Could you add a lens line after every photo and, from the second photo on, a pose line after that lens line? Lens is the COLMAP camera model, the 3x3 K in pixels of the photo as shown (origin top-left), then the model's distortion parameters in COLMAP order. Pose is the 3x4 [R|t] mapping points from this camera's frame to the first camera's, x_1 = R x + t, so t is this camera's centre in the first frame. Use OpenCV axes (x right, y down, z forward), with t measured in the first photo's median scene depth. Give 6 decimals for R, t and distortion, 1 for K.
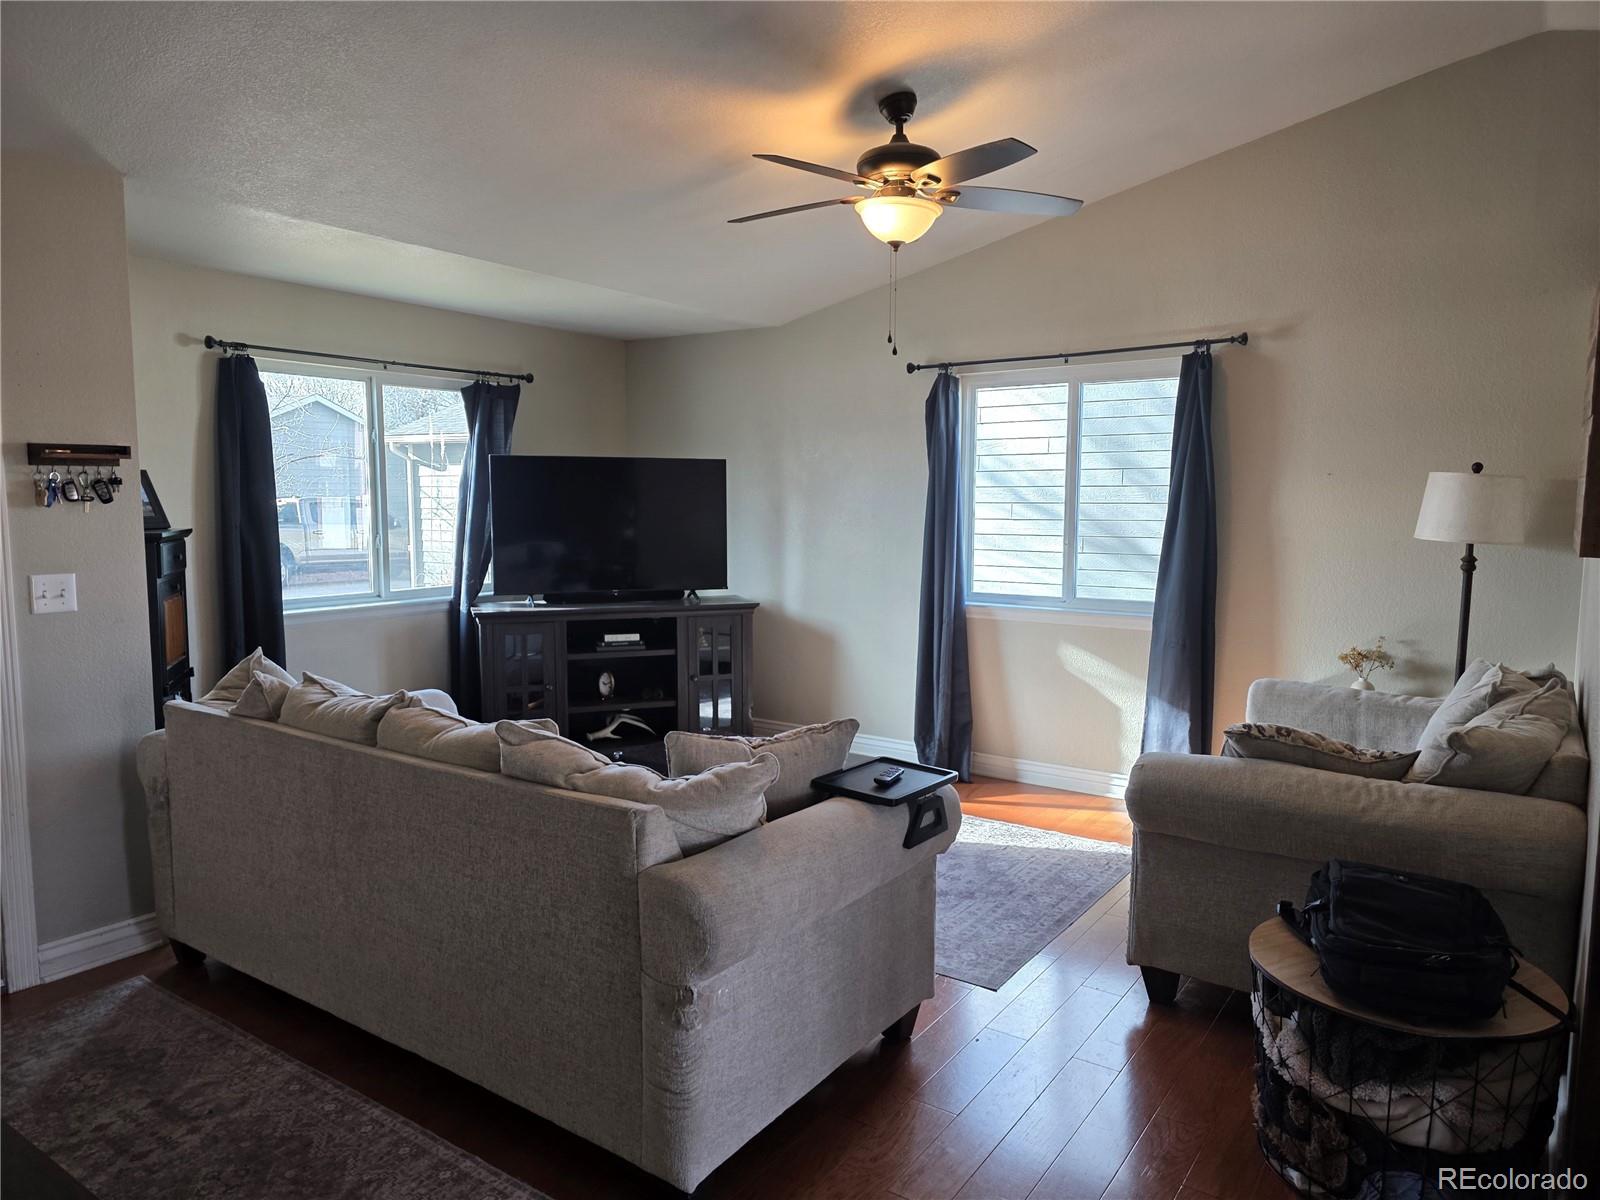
lens RADIAL K [[1068.2, 0, 800.0], [0, 1068.2, 600.0], [0, 0, 1]] dist [0.075511, -0.081594]
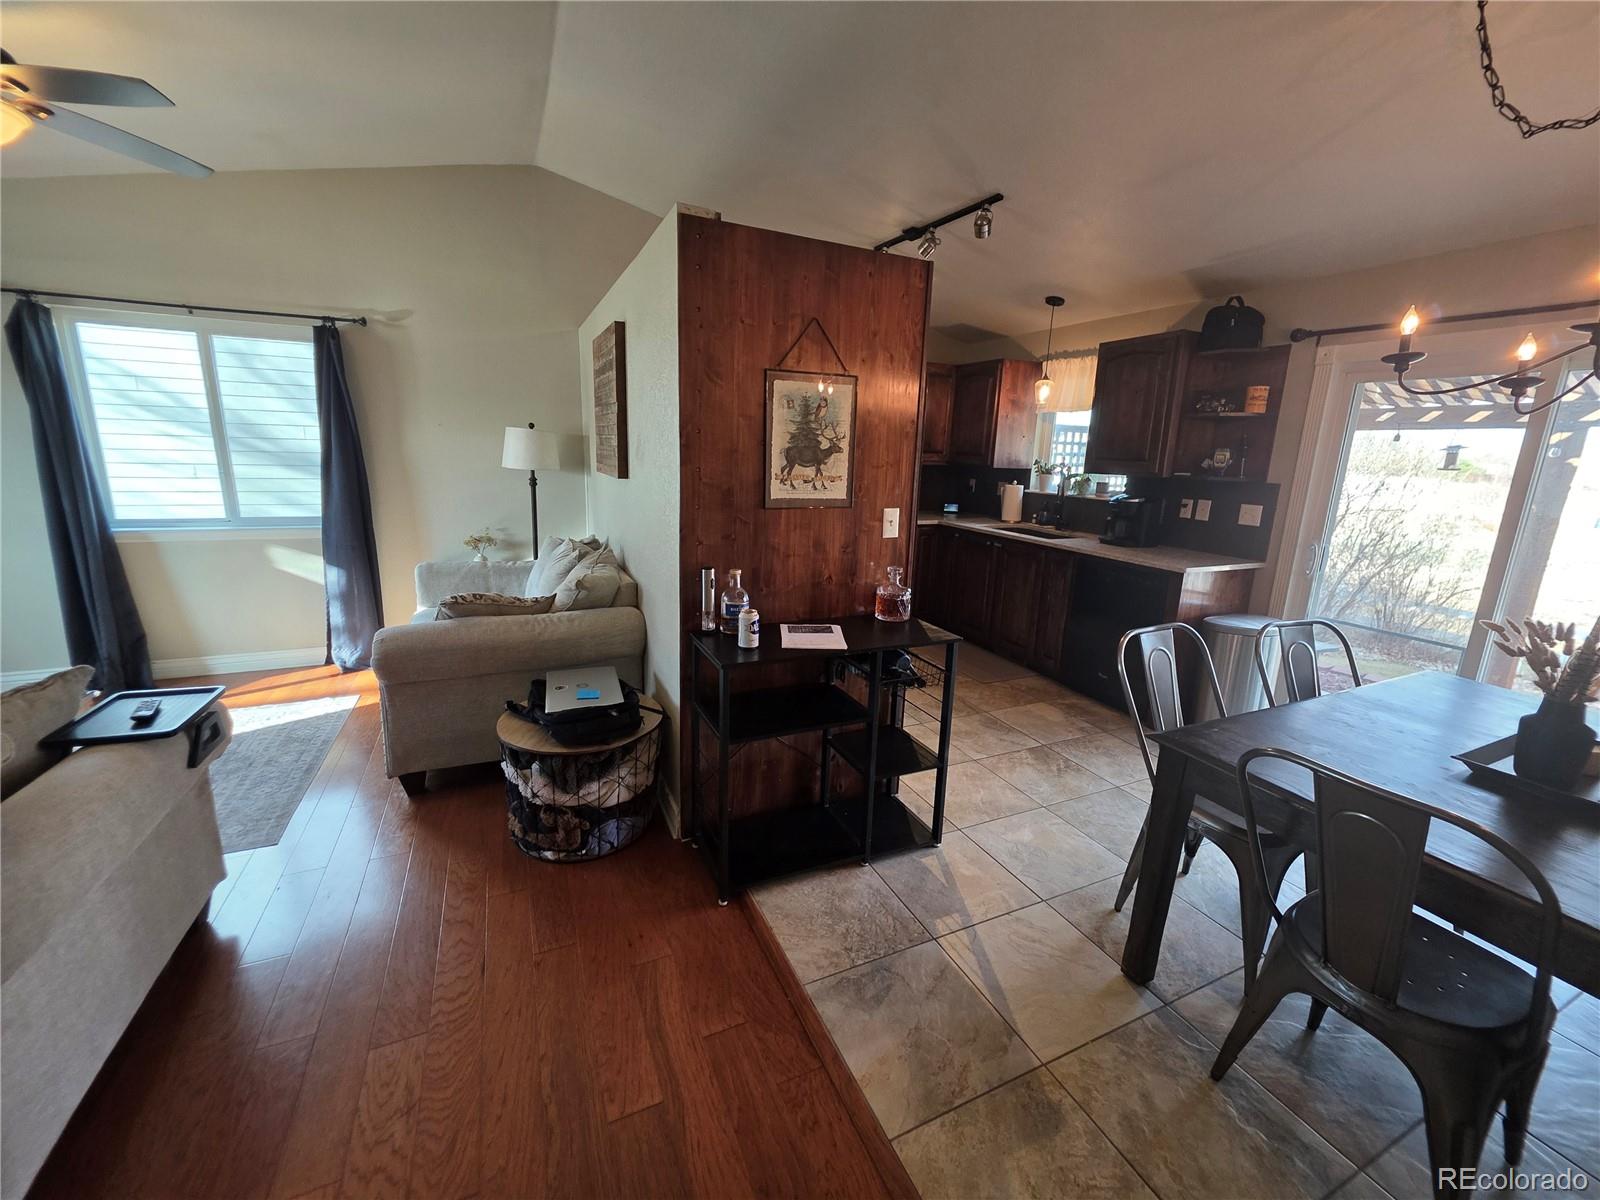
lens RADIAL K [[638.3, 0, 804.8], [0, 638.3, 589.4], [0, 0, 1]] dist [0.001021, -0.000493]
pose [[0.504540, -0.173056, 0.845867, -0.055921], [0.053103, 0.984071, 0.169657, -0.011930], [-0.861754, -0.040680, 0.505693, 0.082678]]
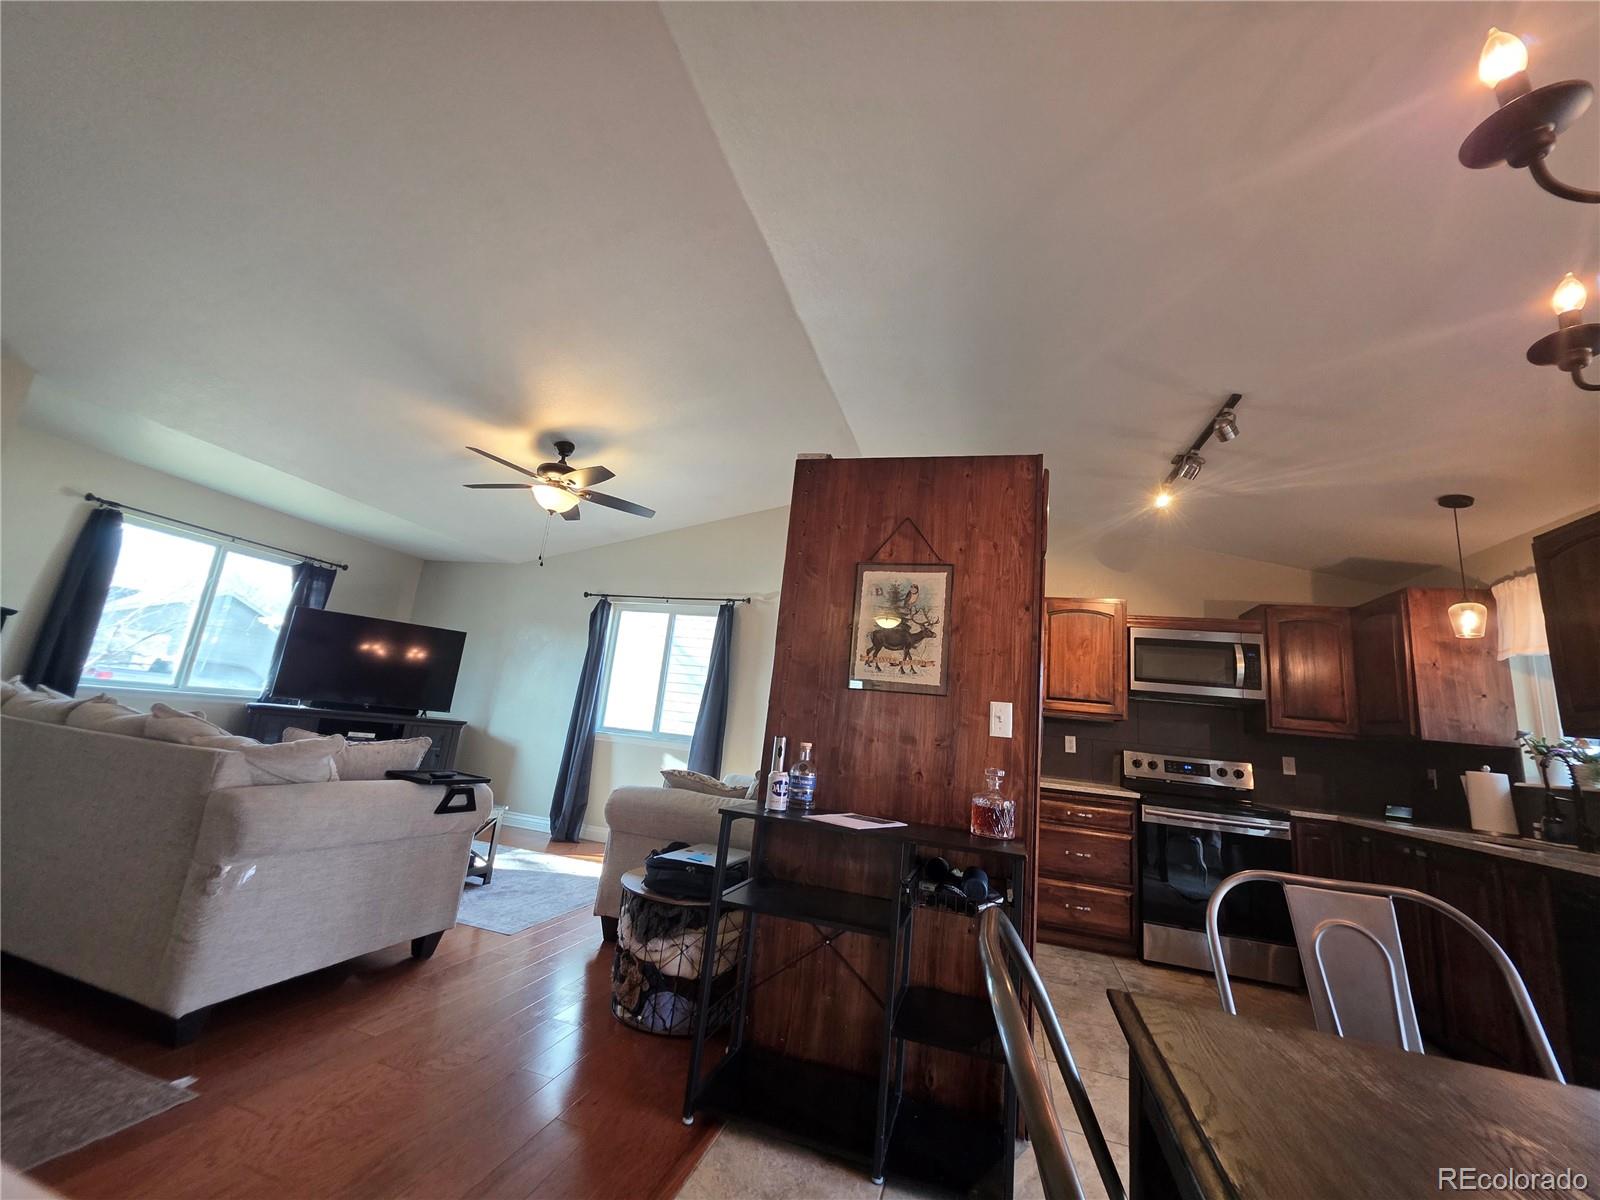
lens RADIAL K [[638.3, 0, 804.8], [0, 638.3, 589.4], [0, 0, 1]] dist [0.001021, -0.000493]
pose [[0.943299, 0.161201, 0.290173, 0.161595], [-0.068759, 0.950095, -0.304289, 0.088282], [-0.324744, 0.267083, 0.907308, -0.101683]]
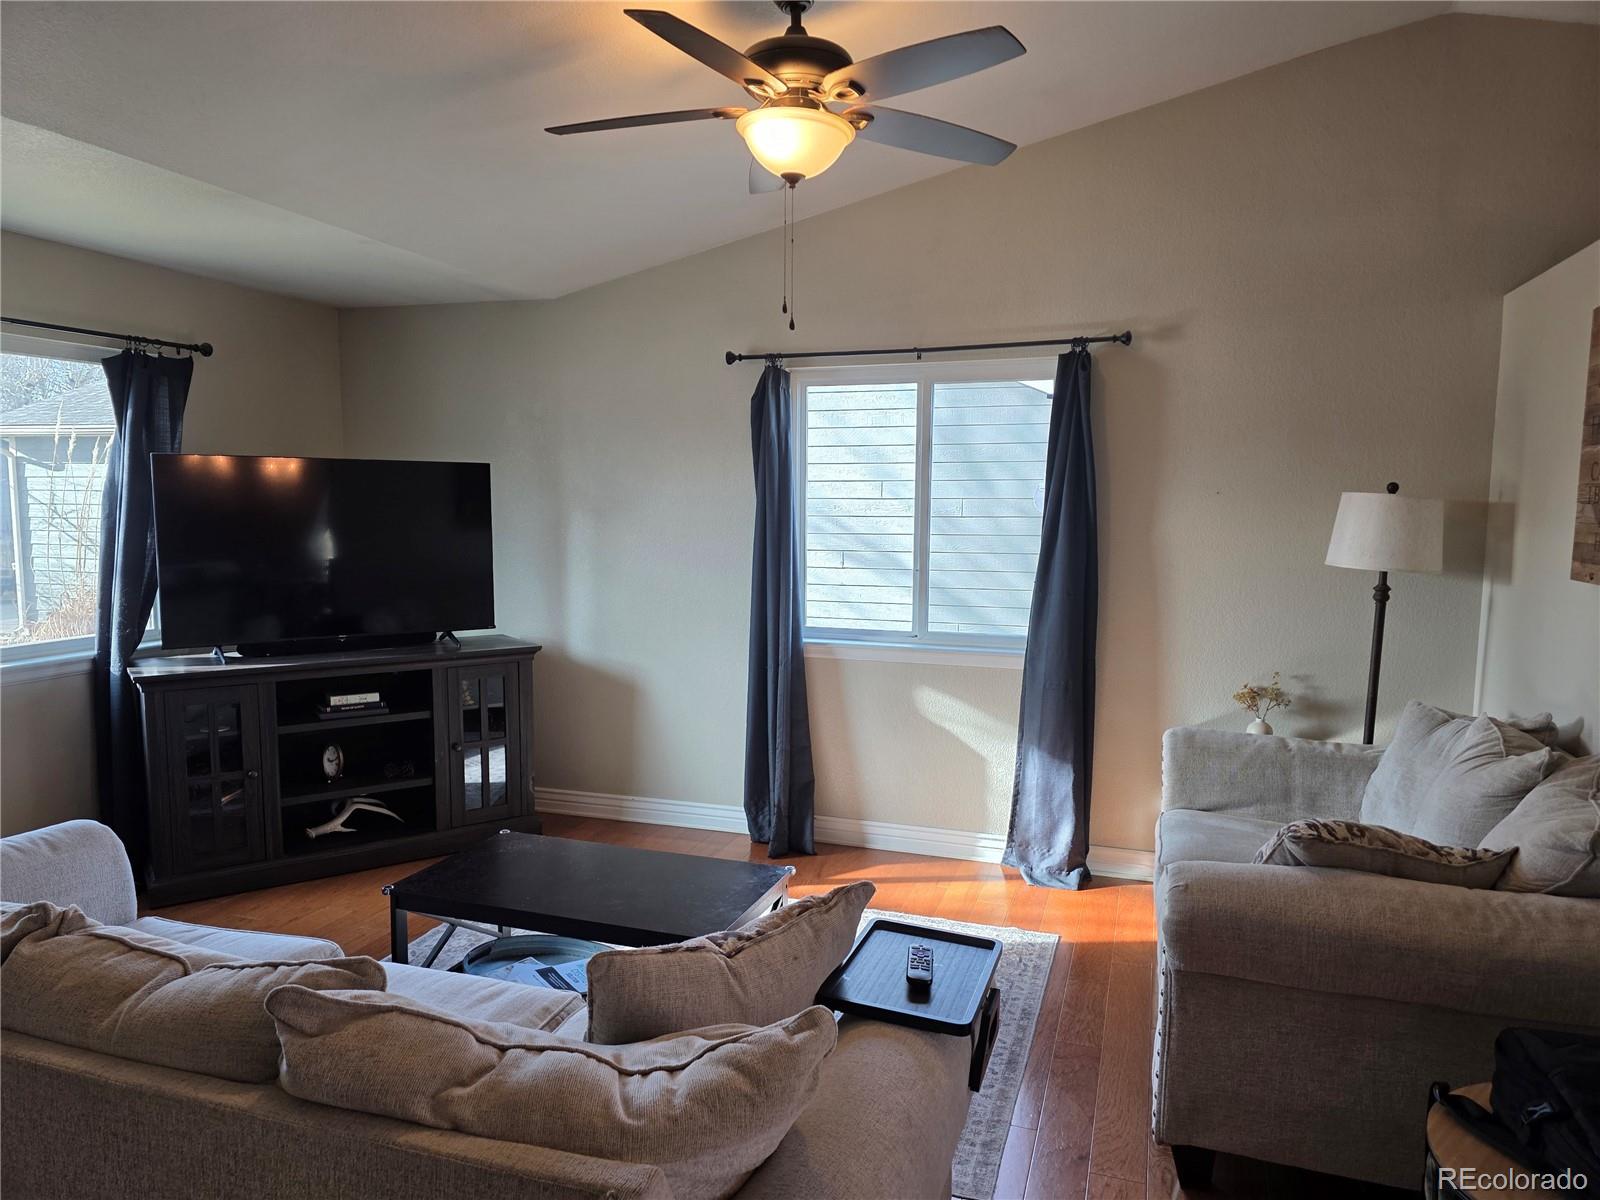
lens RADIAL K [[1068.9, 0, 800.5], [0, 1068.9, 612.3], [0, 0, 1]] dist [0.071954, -0.075145]
pose [[0.960805, -0.023917, 0.276191, -0.091706], [0.022331, 0.999711, 0.008889, -0.031703], [-0.276324, -0.002373, 0.961062, 0.226809]]
